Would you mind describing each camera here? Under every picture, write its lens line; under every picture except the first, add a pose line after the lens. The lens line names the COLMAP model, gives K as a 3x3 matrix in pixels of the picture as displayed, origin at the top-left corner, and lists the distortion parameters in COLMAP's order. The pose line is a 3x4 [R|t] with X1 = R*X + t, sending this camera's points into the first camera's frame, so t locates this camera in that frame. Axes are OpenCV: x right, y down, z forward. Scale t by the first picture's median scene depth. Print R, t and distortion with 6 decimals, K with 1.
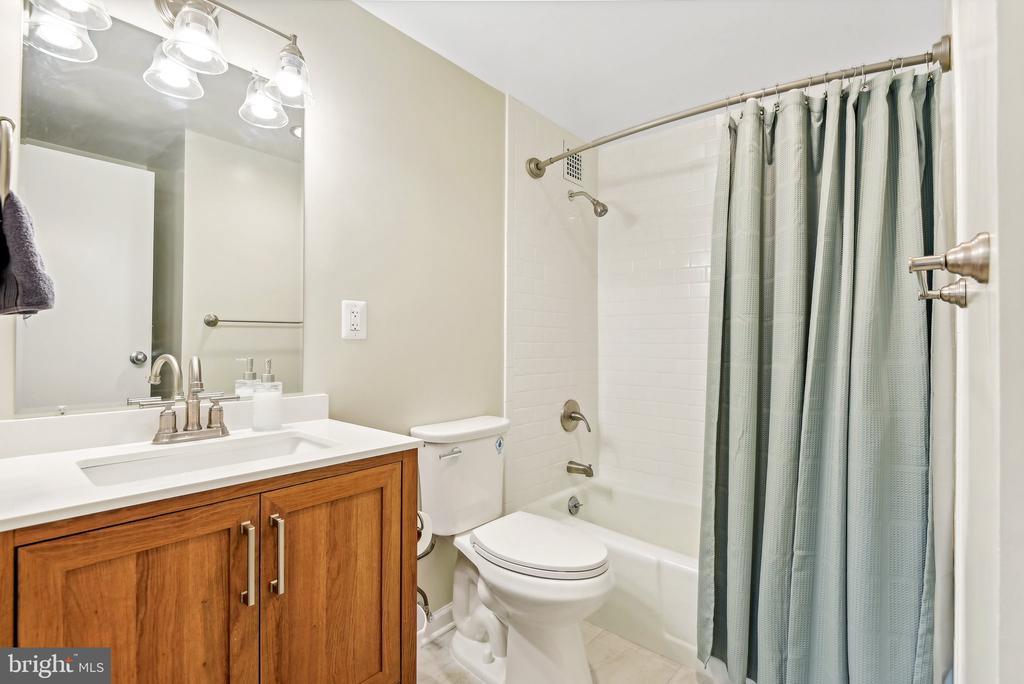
lens RADIAL K [[471.9, 0, 512.1], [0, 471.9, 339.0], [0, 0, 1]] dist [0.002290, -0.000217]
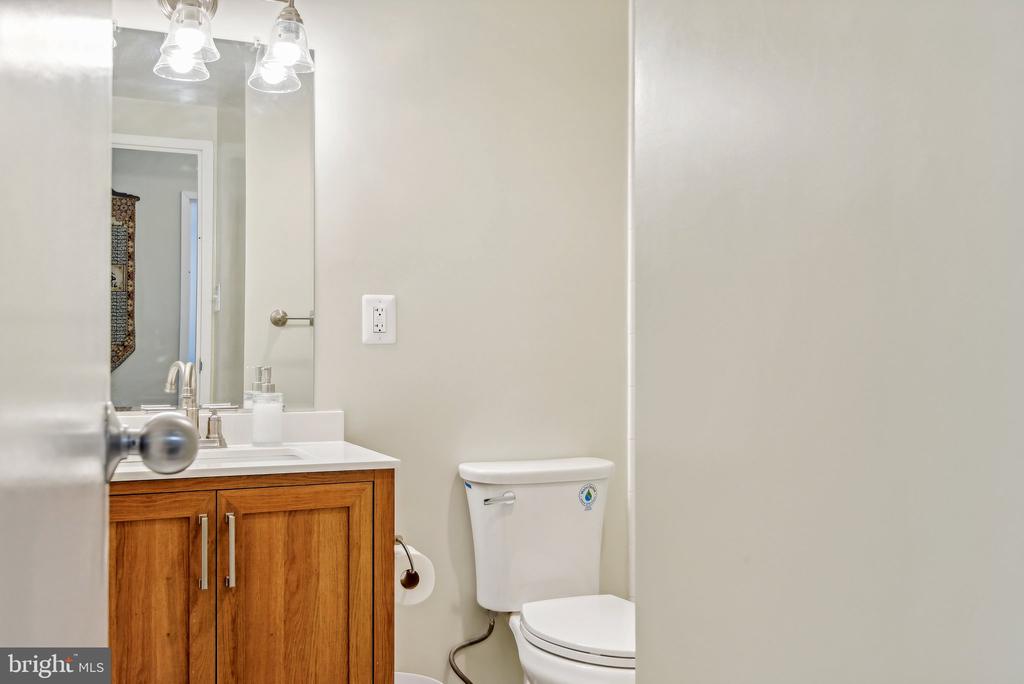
lens RADIAL K [[1001.1, 0, 512.0], [0, 1001.1, 342.0], [0, 0, 1]] dist [-0.013123, 0.159848]
pose [[0.909081, -0.005086, -0.416589, 0.878977], [0.005611, 0.999984, 0.000035, -0.001886], [0.416582, -0.002369, 0.909095, -0.668198]]
